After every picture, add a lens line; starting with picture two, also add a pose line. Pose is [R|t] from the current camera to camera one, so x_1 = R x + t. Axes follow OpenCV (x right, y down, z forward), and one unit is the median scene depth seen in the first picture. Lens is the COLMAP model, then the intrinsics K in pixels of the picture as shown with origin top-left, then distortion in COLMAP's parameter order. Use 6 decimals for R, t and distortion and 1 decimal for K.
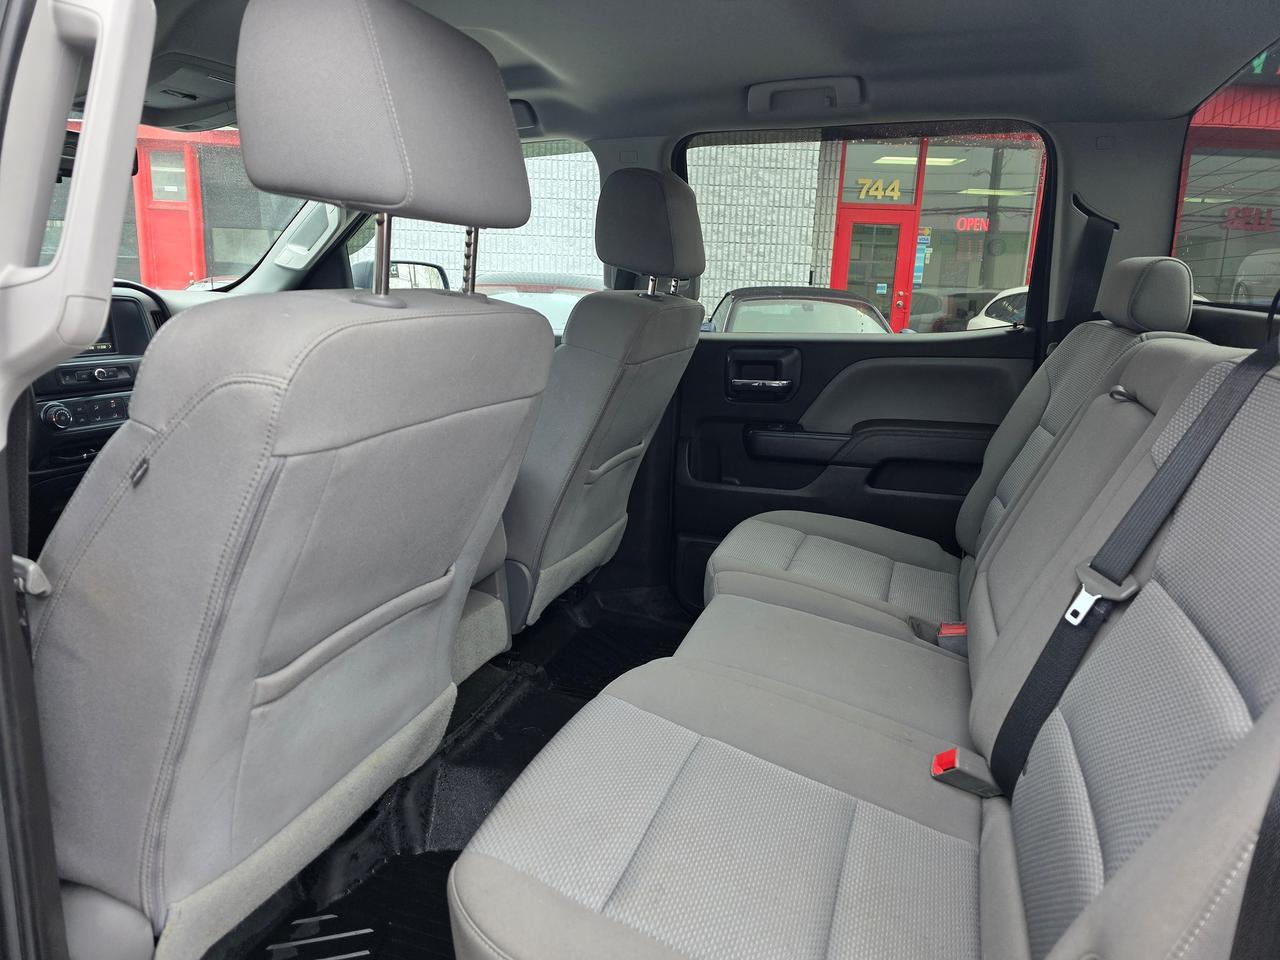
lens RADIAL K [[864.1, 0, 620.9], [0, 864.1, 486.2], [0, 0, 1]] dist [0.058174, -0.056652]
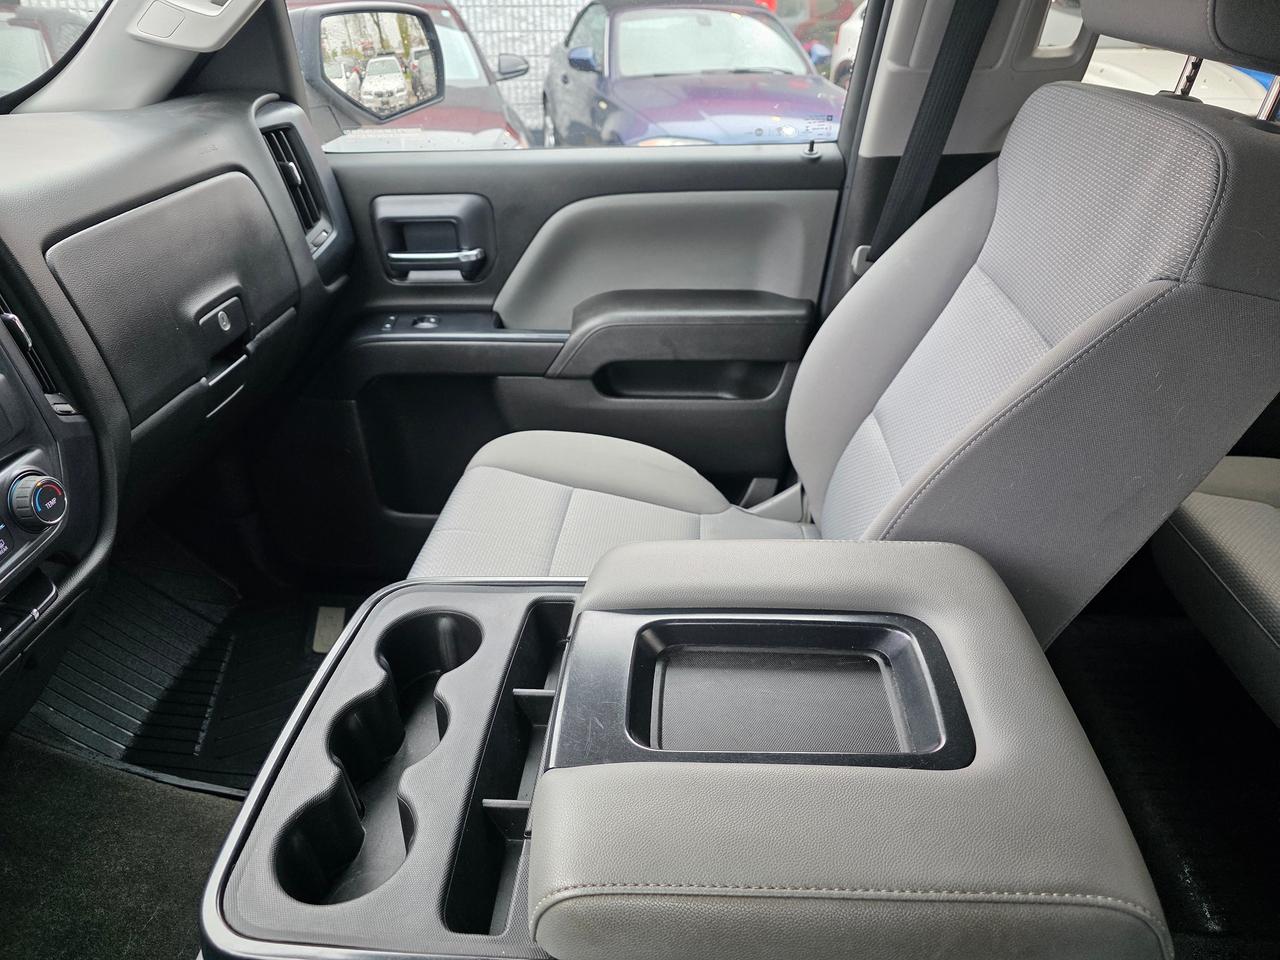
lens RADIAL K [[864.1, 0, 601.2], [0, 864.1, 480.5], [0, 0, 1]] dist [0.058174, -0.056652]
pose [[0.972082, -0.141293, 0.187334, -0.380672], [0.081188, 0.951596, 0.296436, -0.202401], [-0.220150, -0.272951, 0.936500, 0.606337]]
